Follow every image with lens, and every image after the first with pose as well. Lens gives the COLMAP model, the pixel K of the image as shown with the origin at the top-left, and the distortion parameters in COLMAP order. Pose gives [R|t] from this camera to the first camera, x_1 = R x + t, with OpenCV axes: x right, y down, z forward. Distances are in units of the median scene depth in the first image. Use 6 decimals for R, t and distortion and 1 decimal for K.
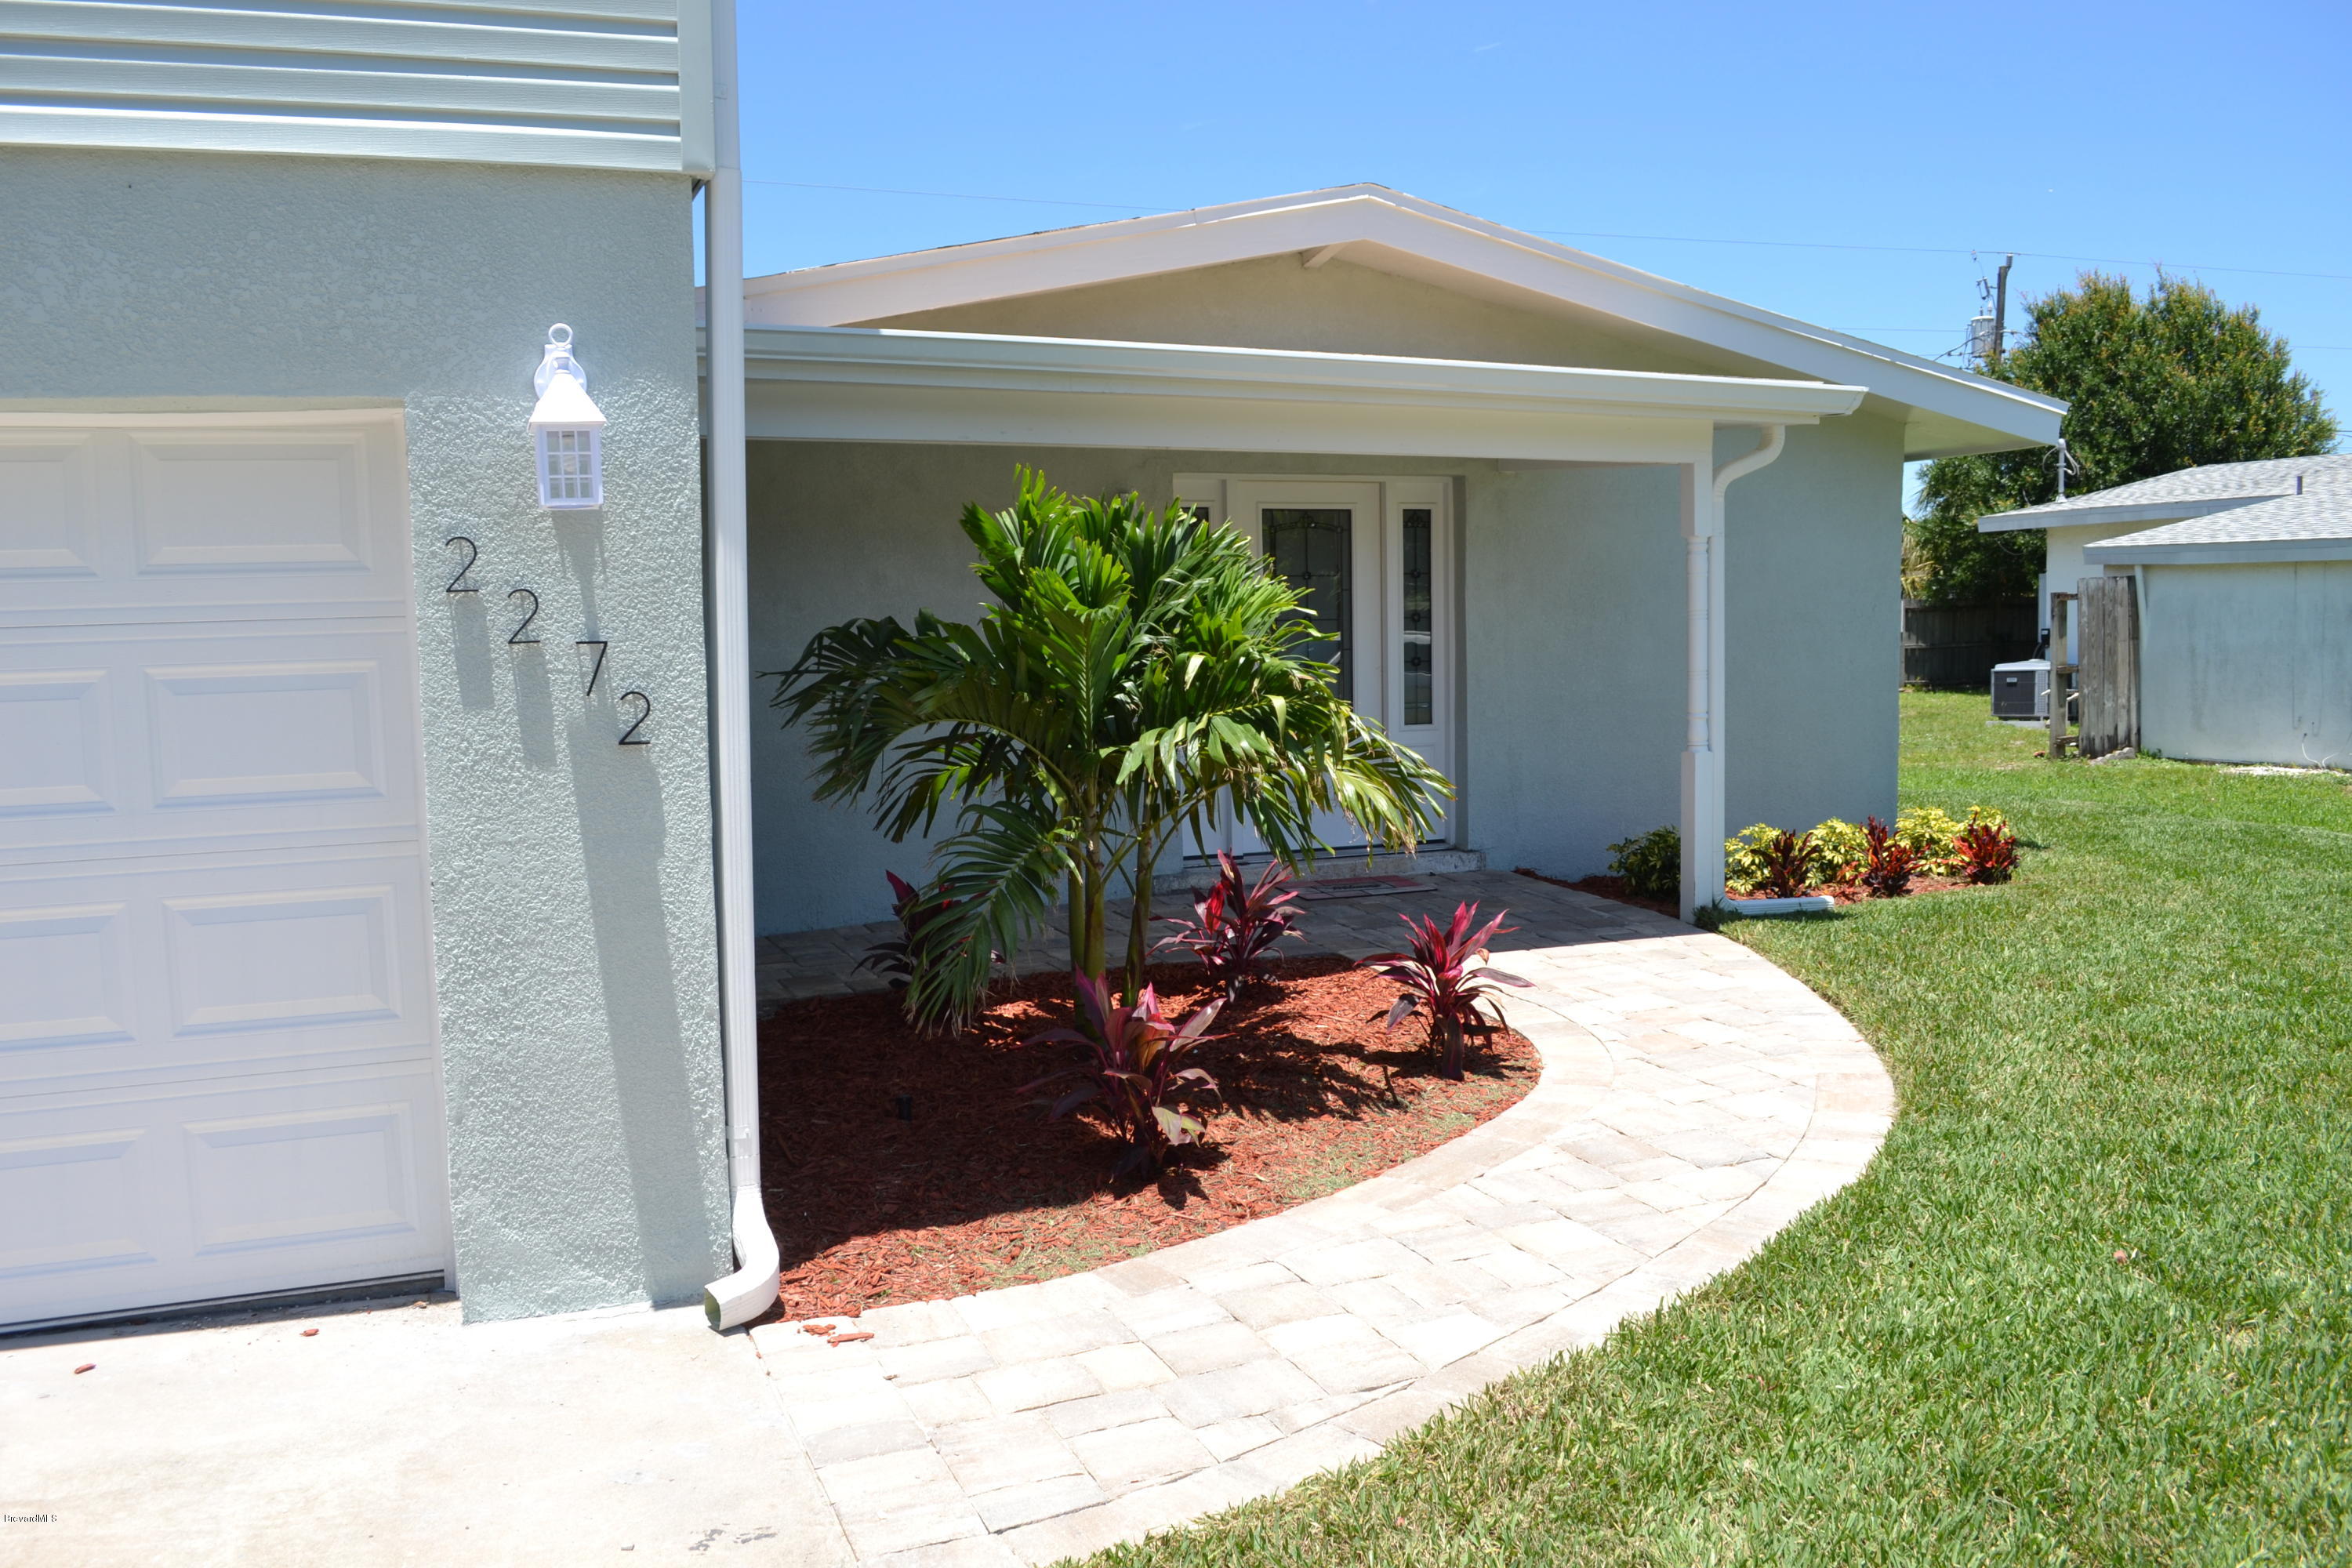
lens RADIAL K [[1887.1, 0, 1146.4], [0, 1887.1, 823.2], [0, 0, 1]] dist [-0.081836, 0.007138]
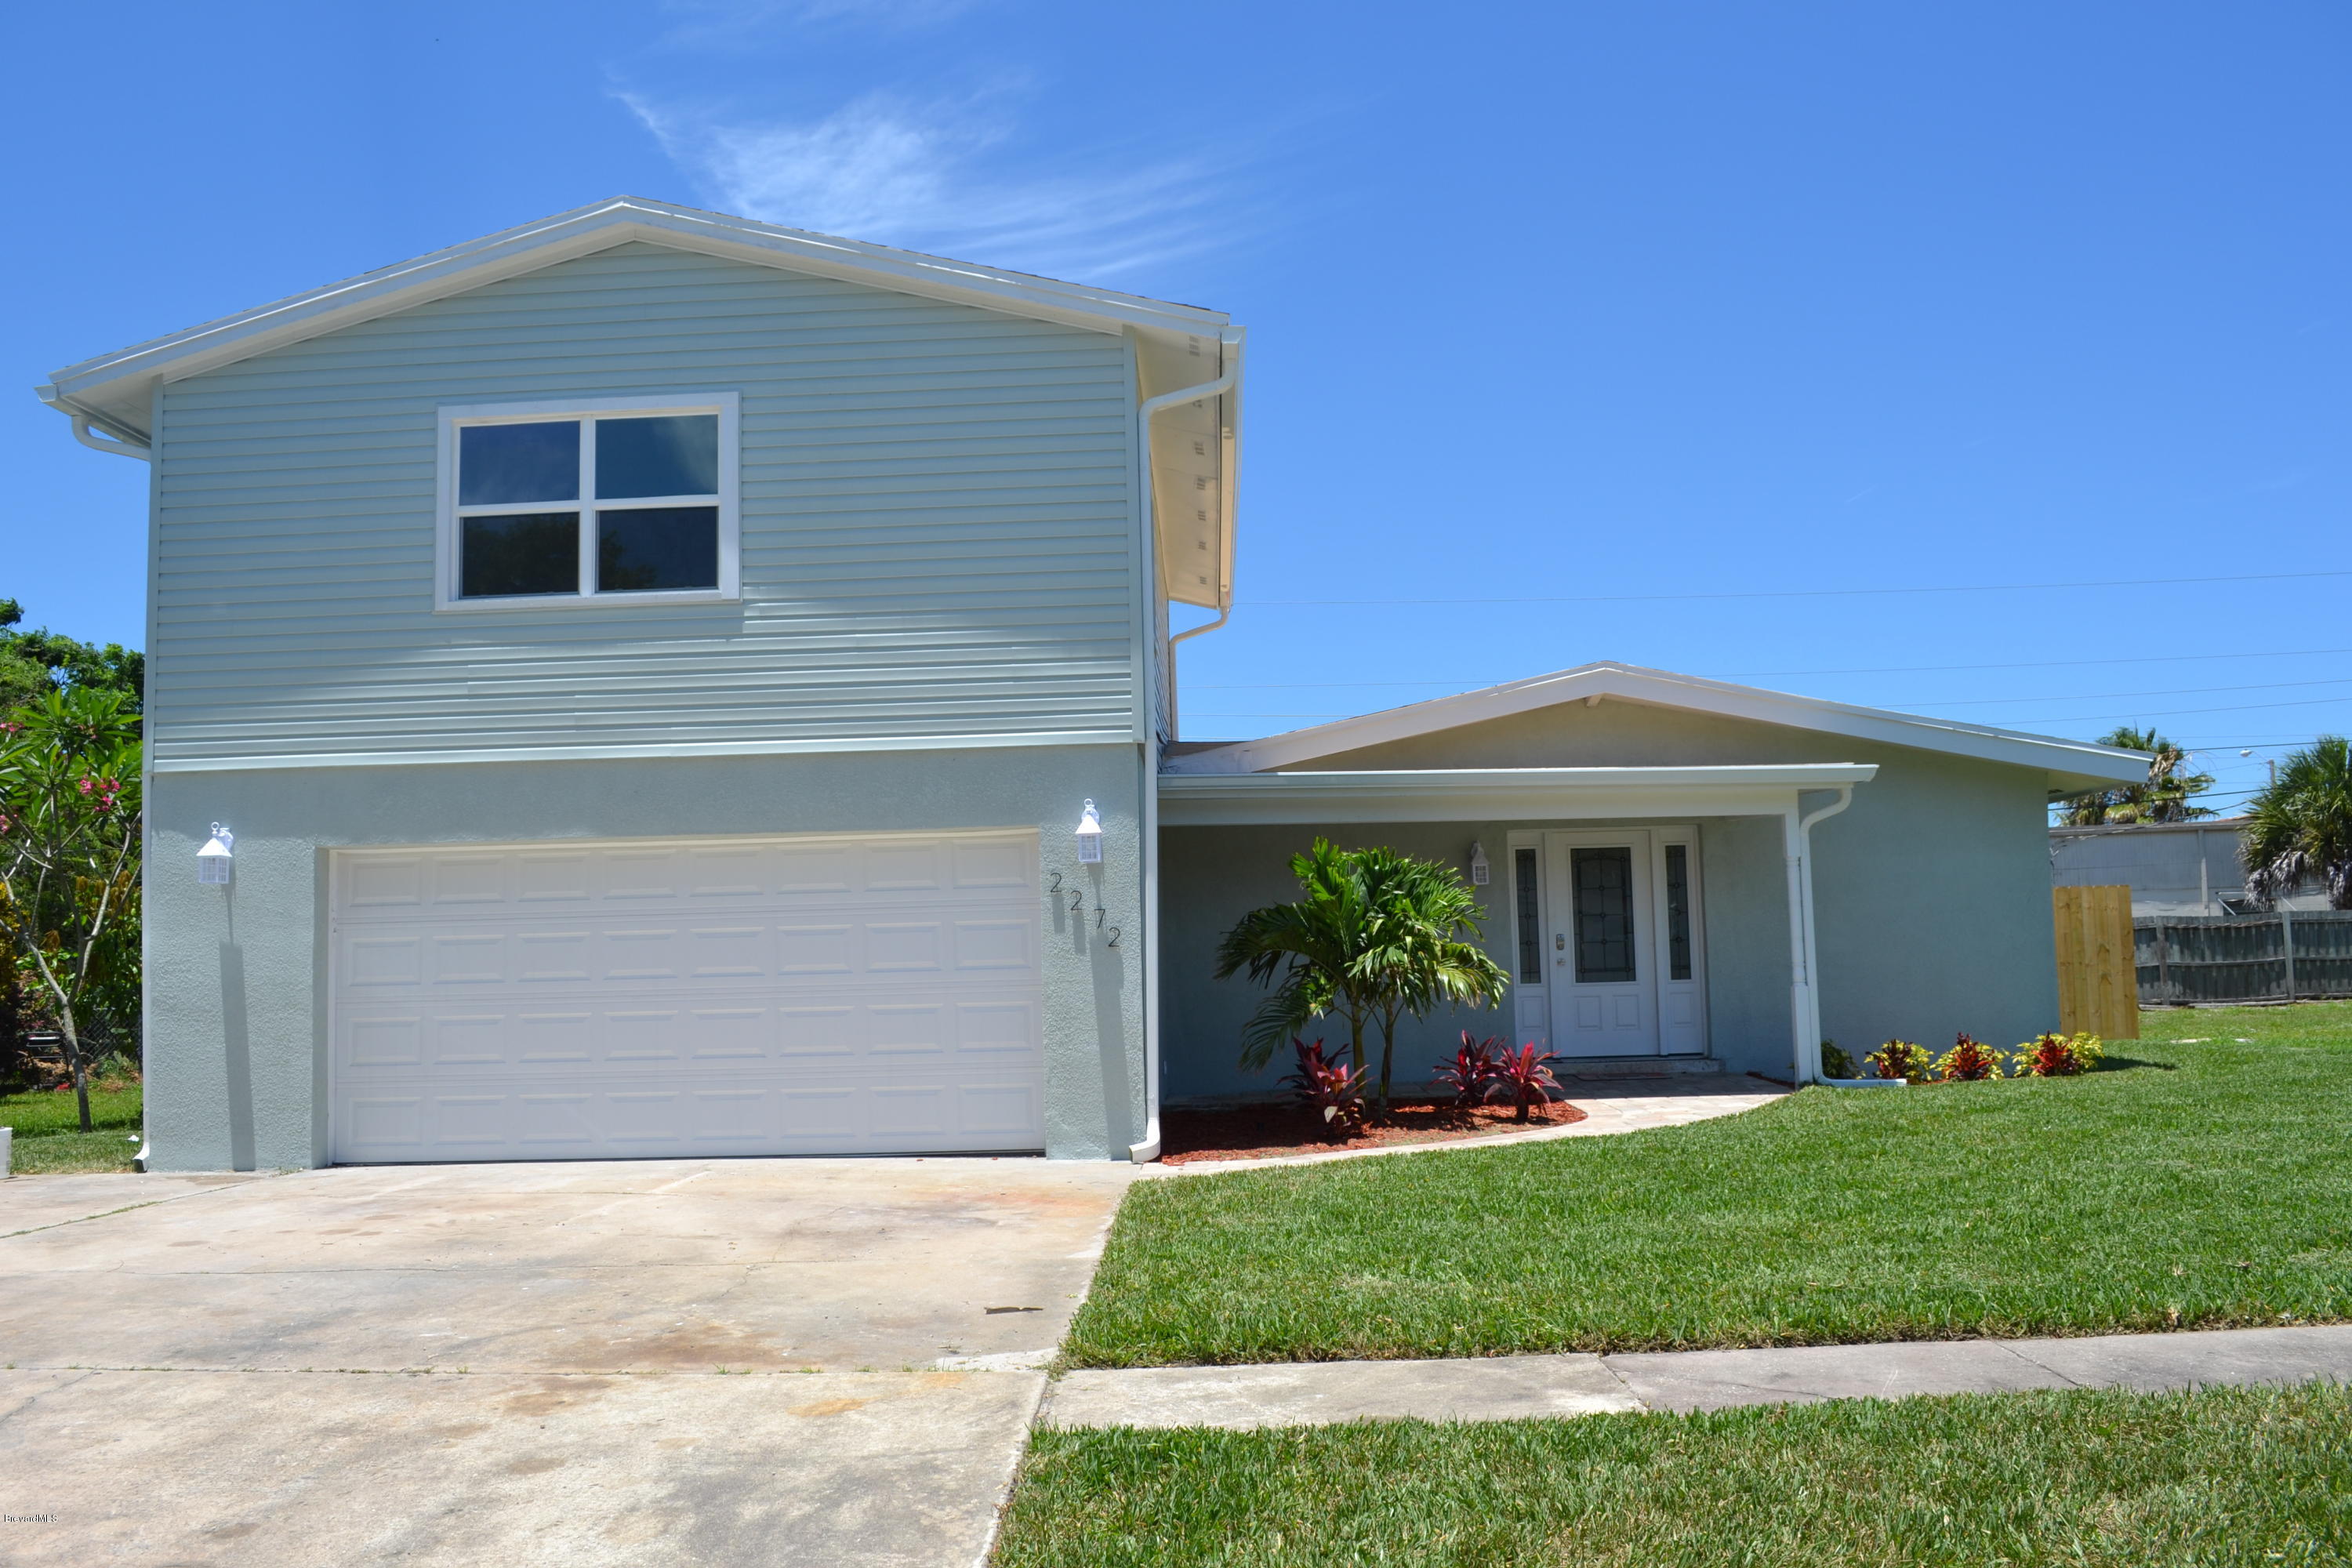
lens RADIAL K [[1887.1, 0, 1146.4], [0, 1887.1, 823.2], [0, 0, 1]] dist [-0.081836, 0.007138]
pose [[0.917095, -0.035041, -0.397126, 0.434332], [-0.036284, 0.984659, -0.170675, 0.124081], [0.397015, 0.170934, 0.901754, -0.747816]]
